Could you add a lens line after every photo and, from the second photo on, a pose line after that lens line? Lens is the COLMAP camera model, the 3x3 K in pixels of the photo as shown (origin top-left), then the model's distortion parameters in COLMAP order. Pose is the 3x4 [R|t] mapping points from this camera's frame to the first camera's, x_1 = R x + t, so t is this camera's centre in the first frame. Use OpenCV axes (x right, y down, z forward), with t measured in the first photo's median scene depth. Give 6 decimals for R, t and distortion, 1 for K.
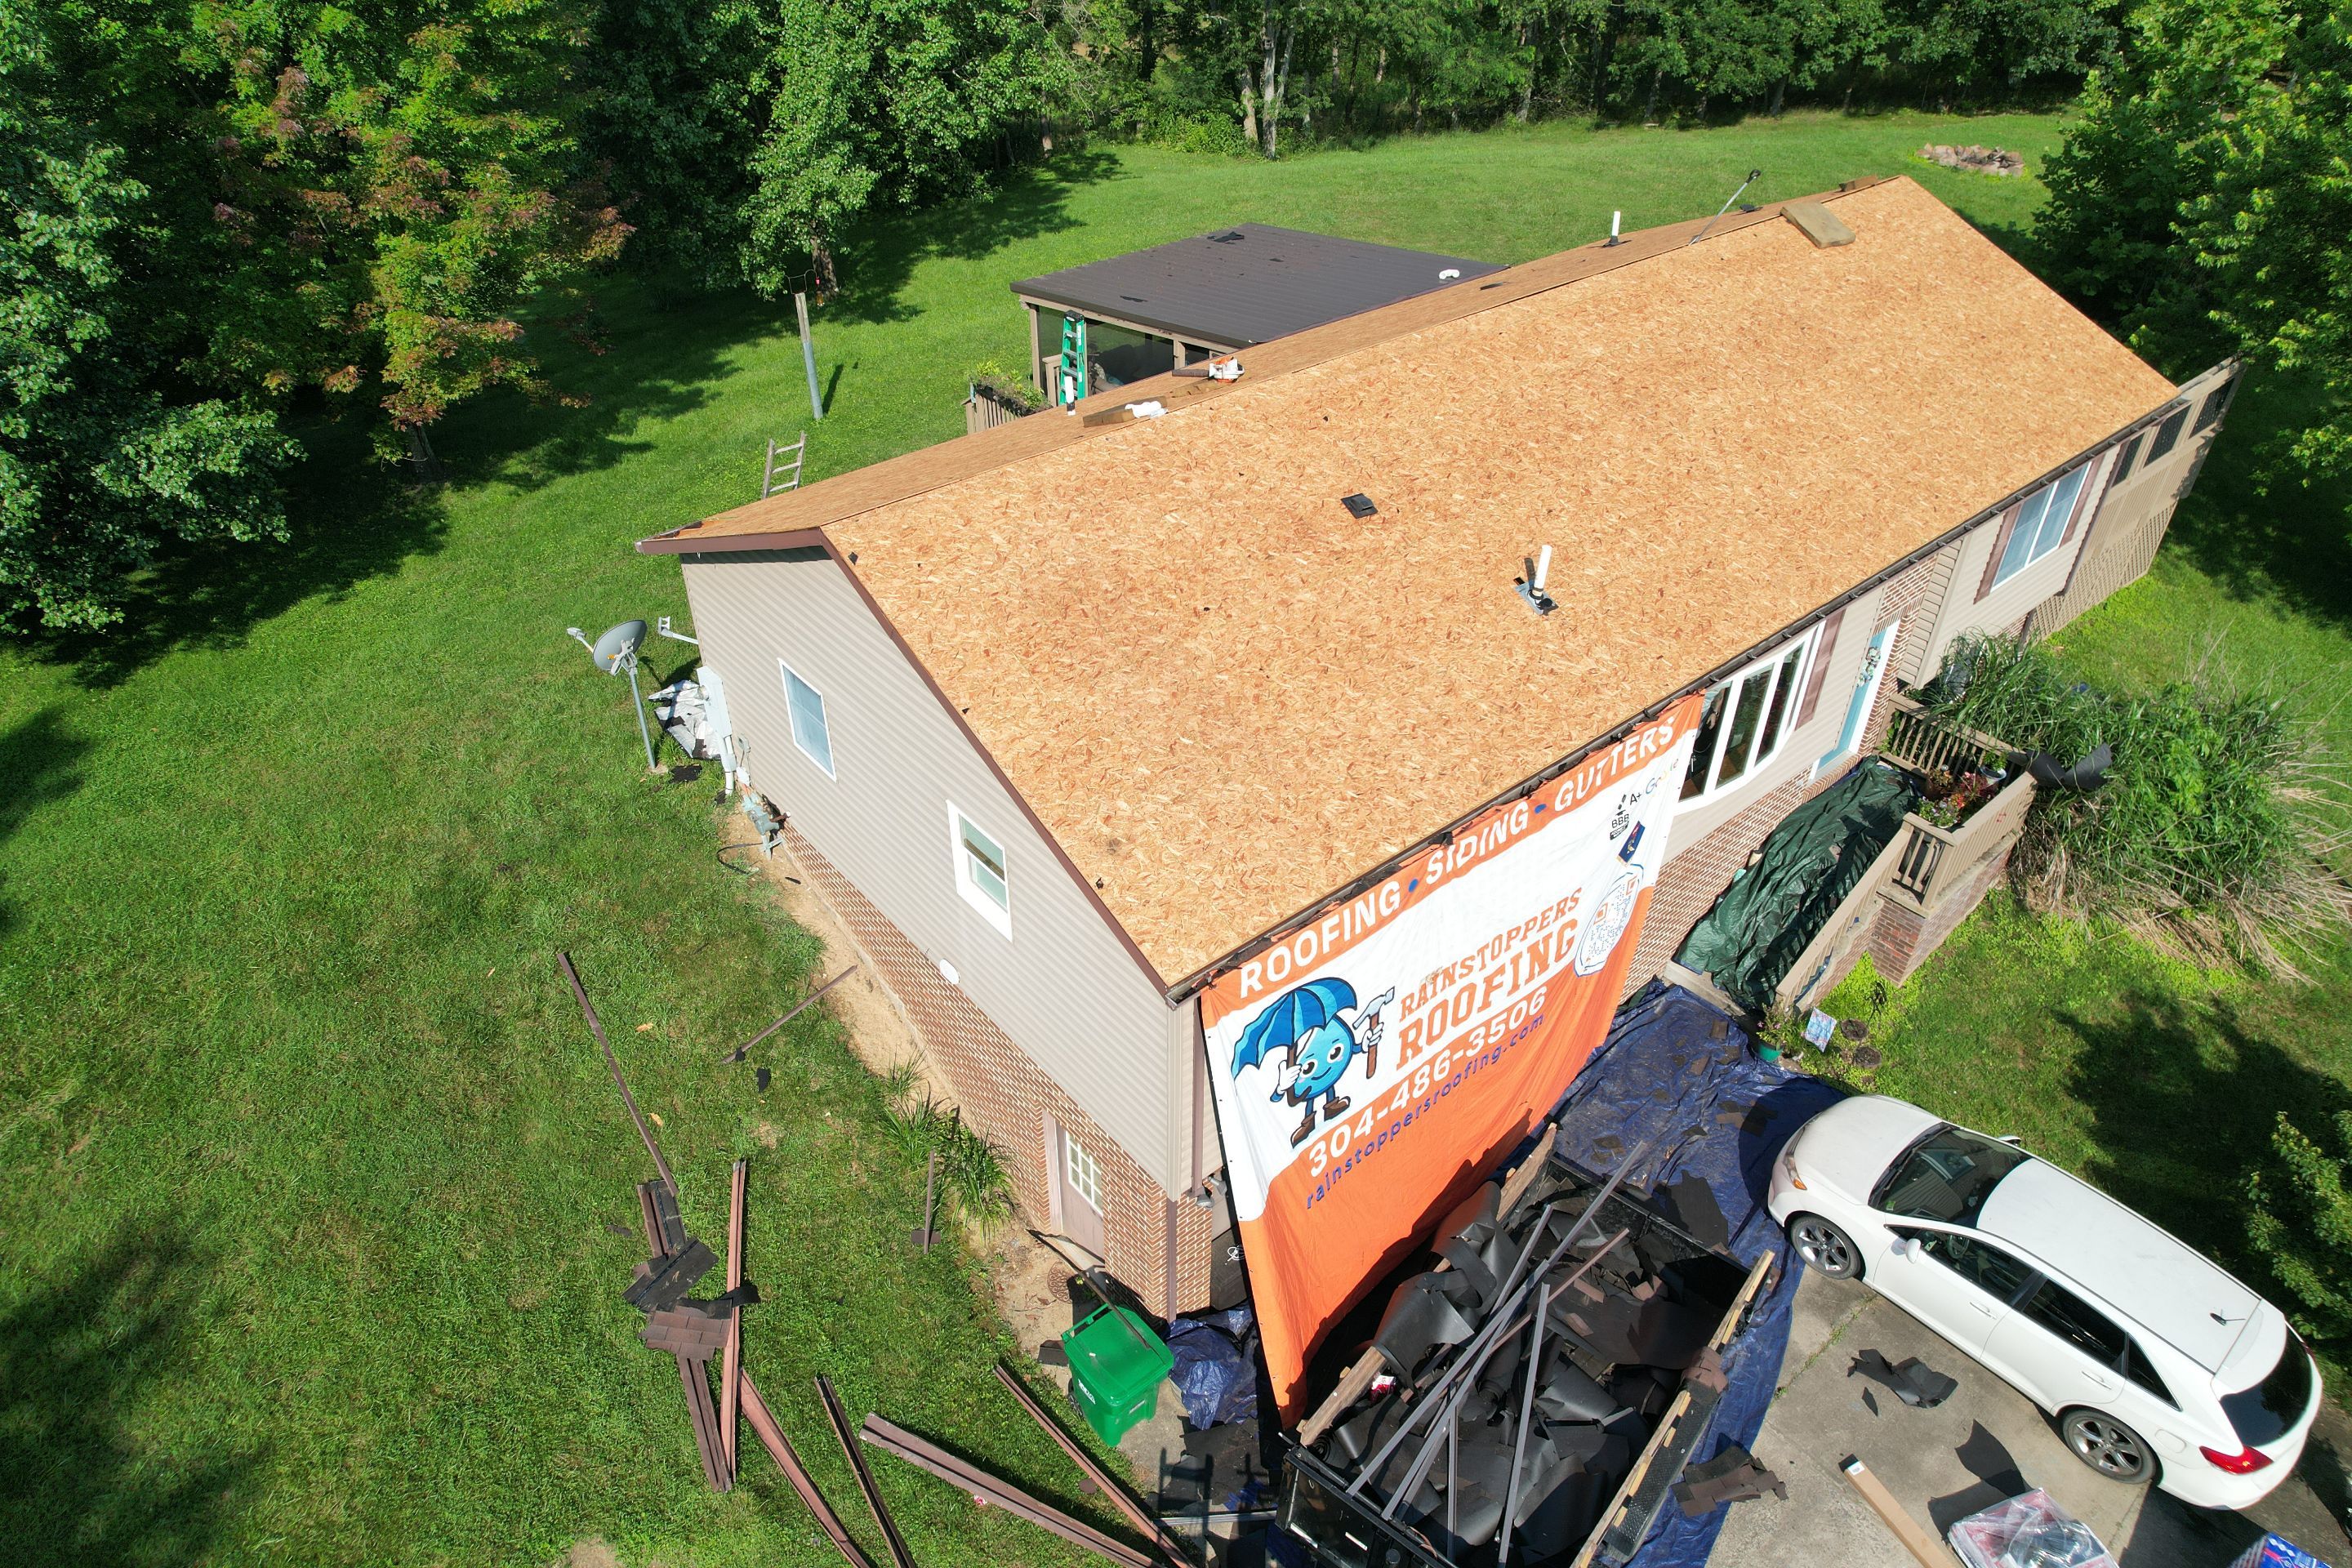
lens RADIAL K [[1512.1, 0, 1176.0], [0, 1512.1, 784.0], [0, 0, 1]] dist [-0.084664, 0.080216]
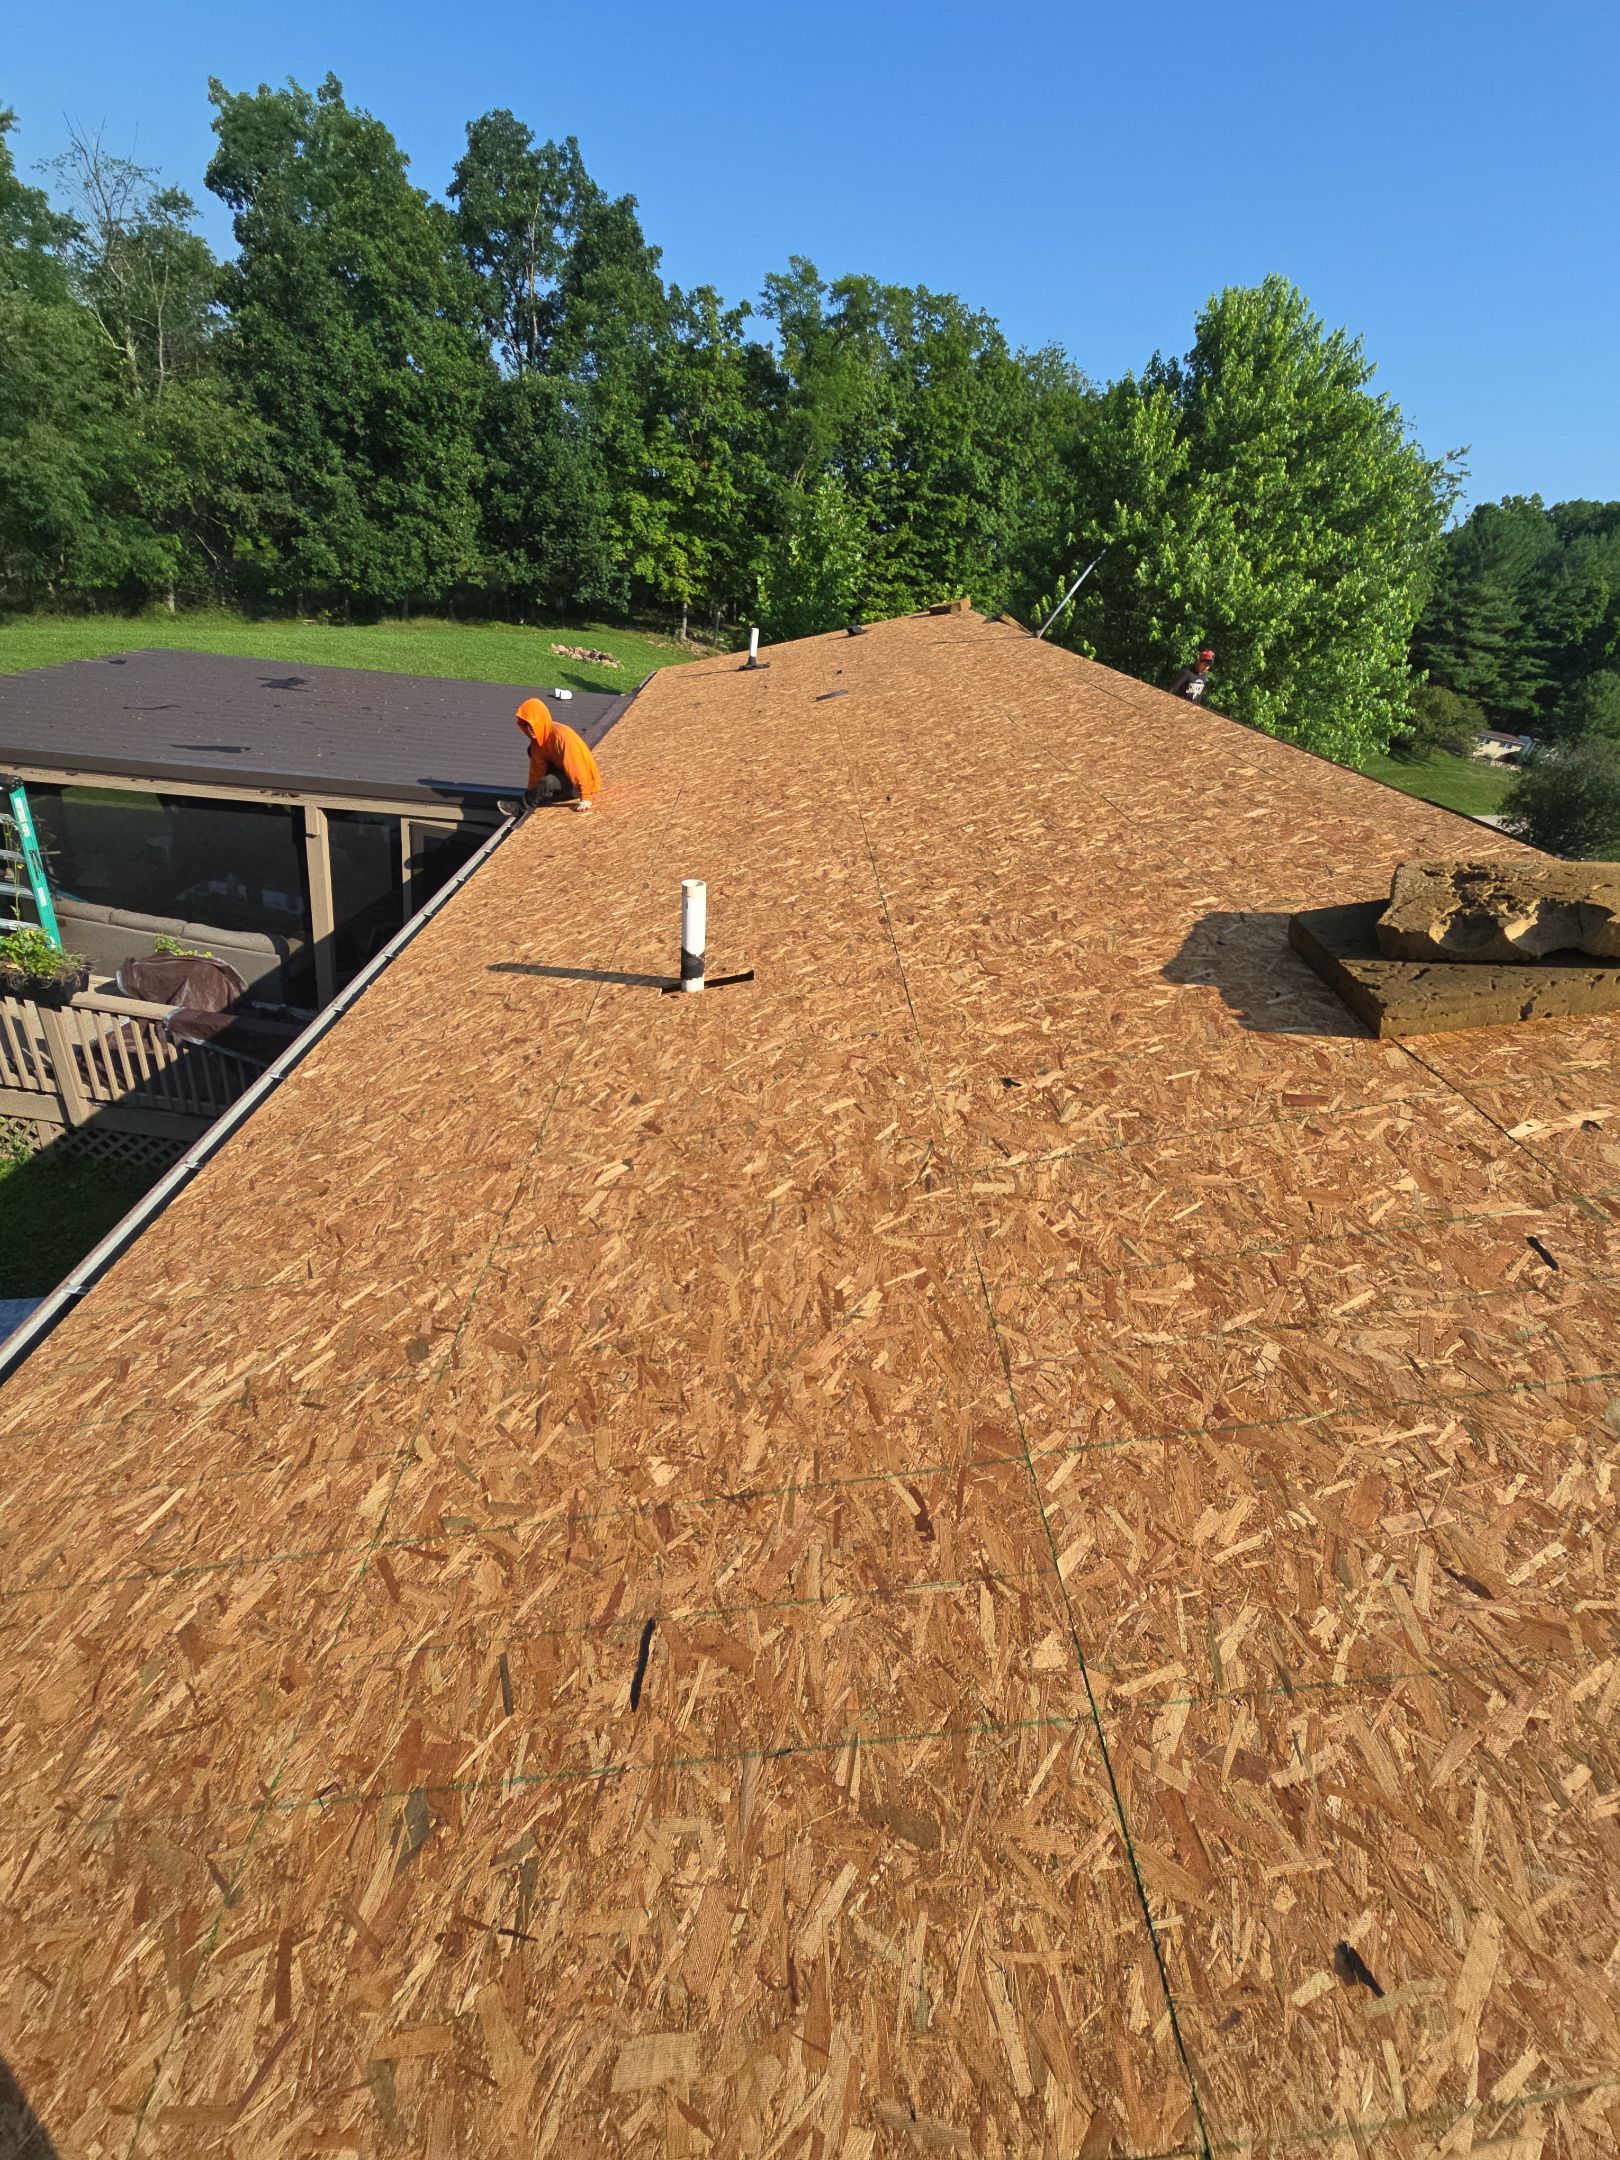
lens RADIAL K [[922.3, 0, 815.8], [0, 922.3, 1066.9], [0, 0, 1]] dist [0.002593, 0.000253]
pose [[0.611754, -0.277735, 0.740689, -0.212323], [0.288902, 0.950103, 0.117647, -0.238006], [-0.736405, 0.142016, 0.661467, 0.814839]]
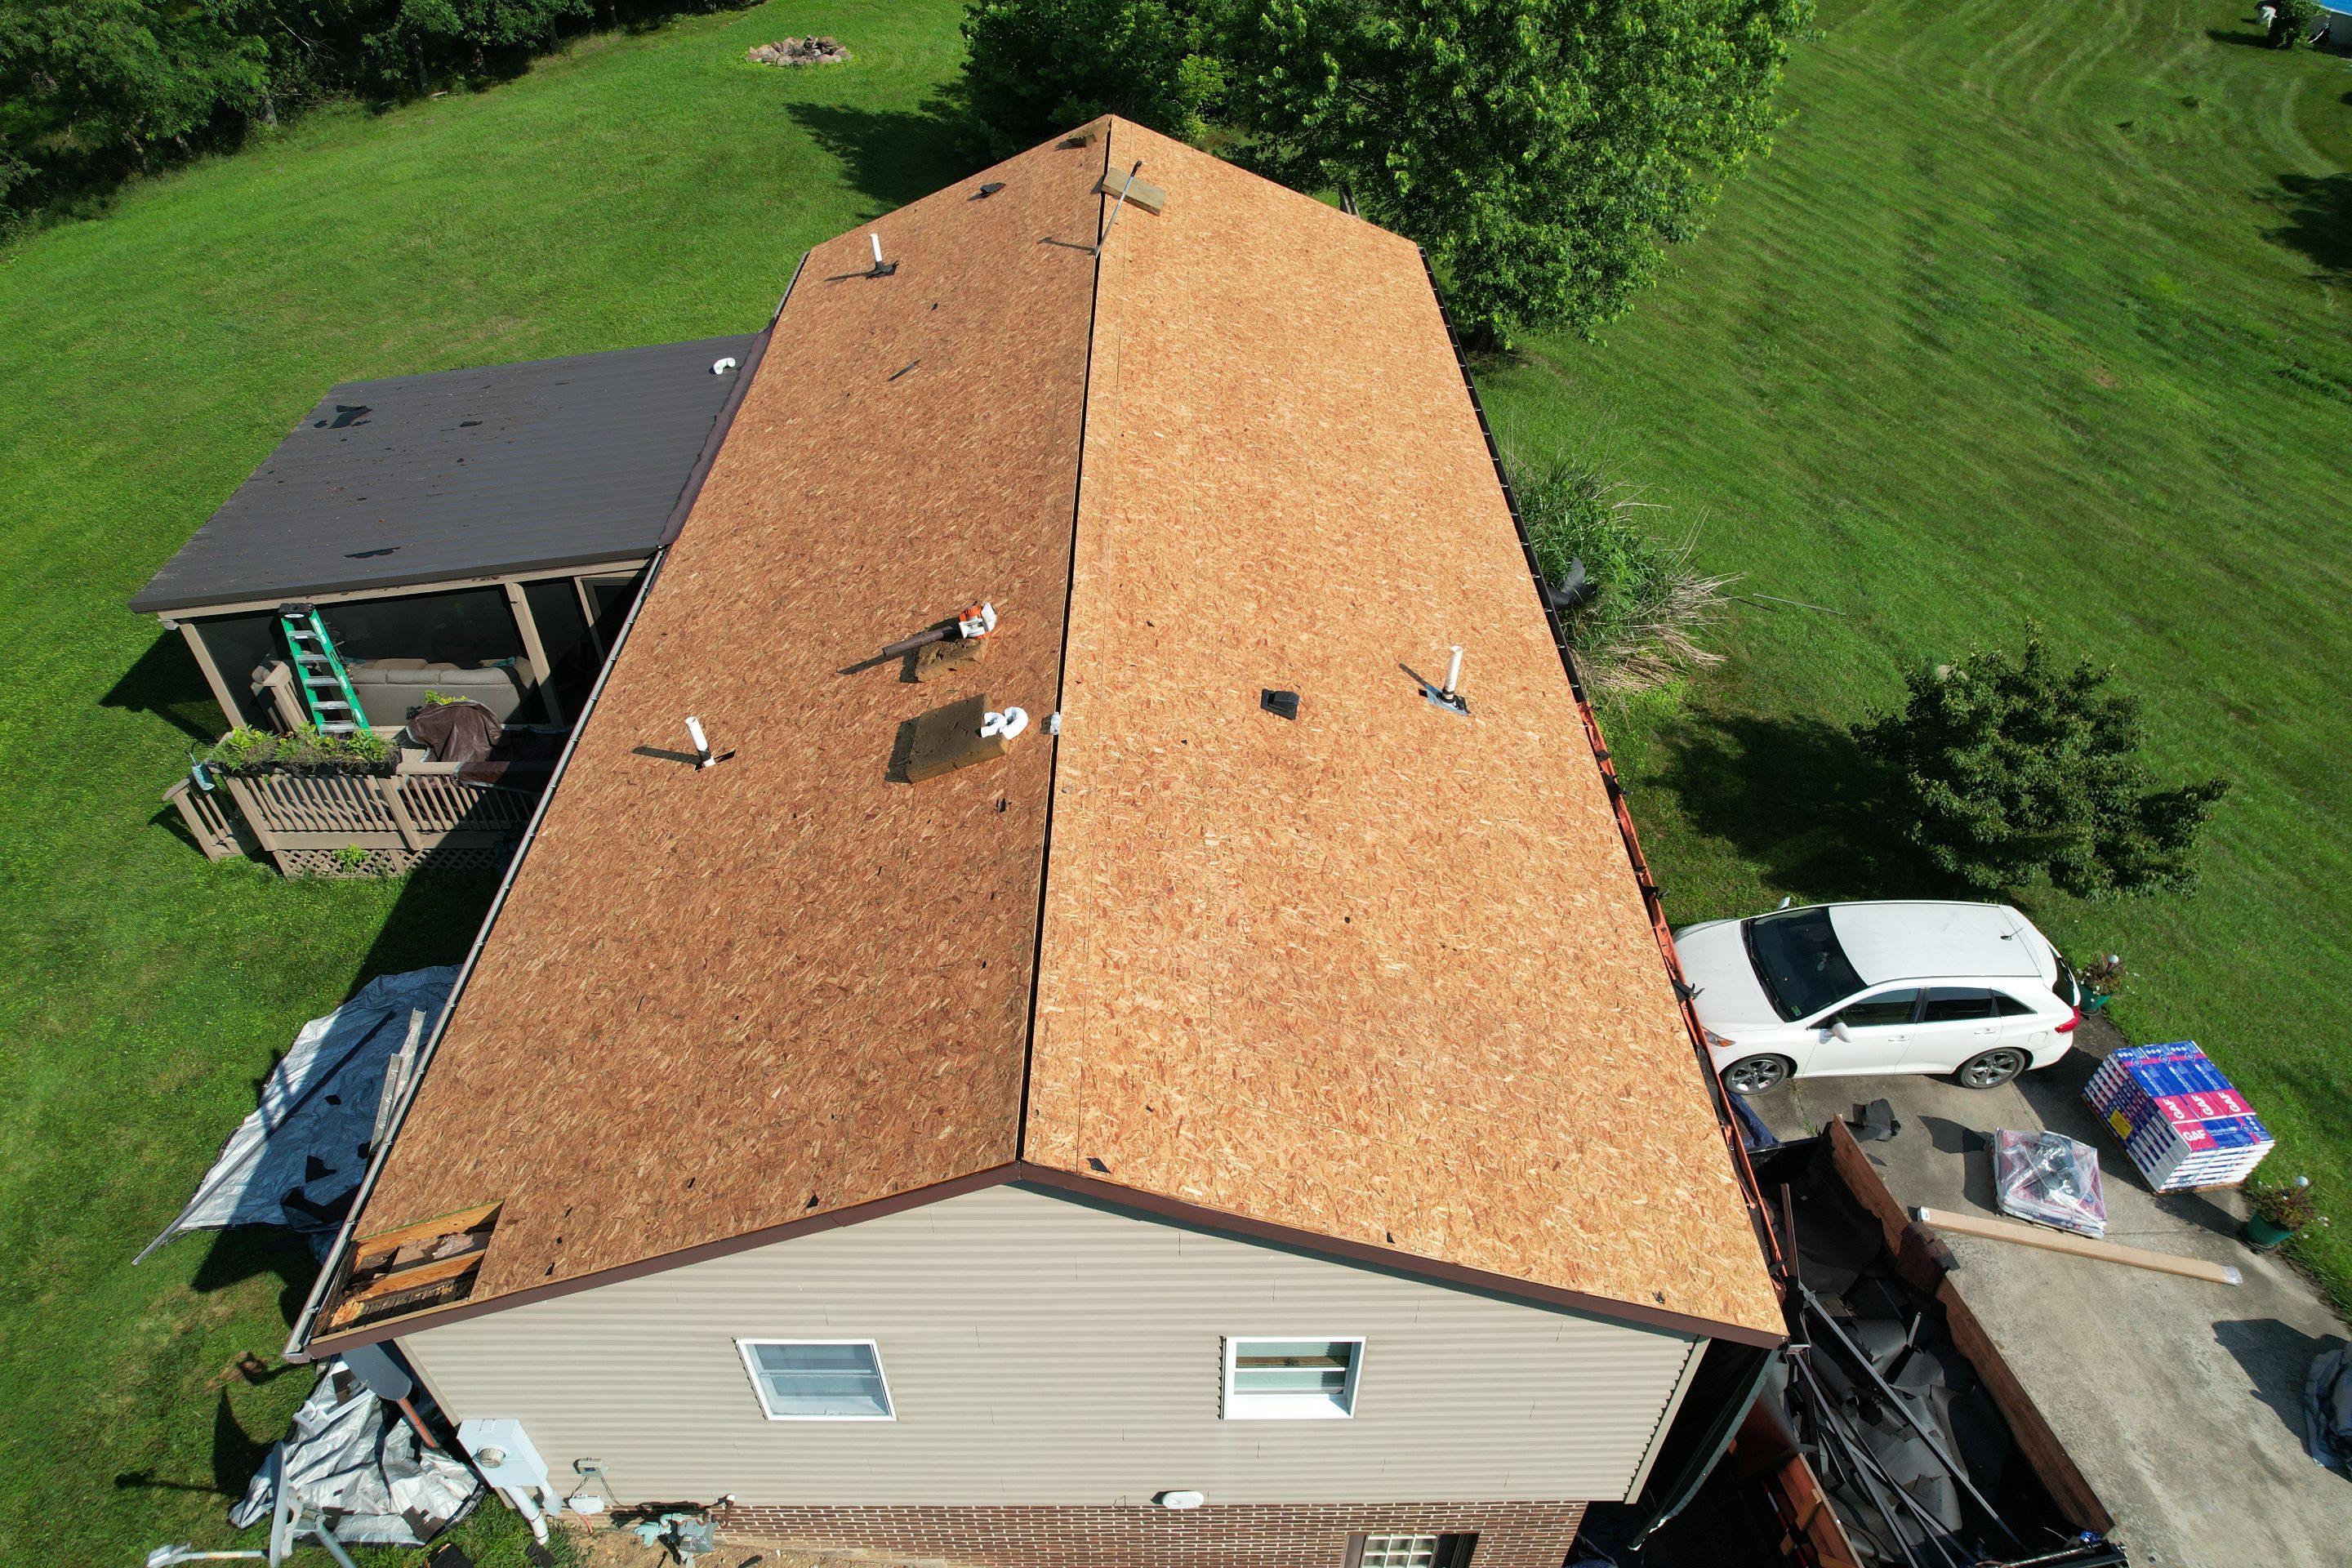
lens RADIAL K [[1512.1, 0, 1176.0], [0, 1512.1, 784.0], [0, 0, 1]] dist [-0.084664, 0.080216]
pose [[0.639106, -0.501953, 0.582741, -0.333972], [0.461698, 0.856355, 0.231280, -0.290139], [-0.615125, 0.121238, 0.779053, 0.311446]]
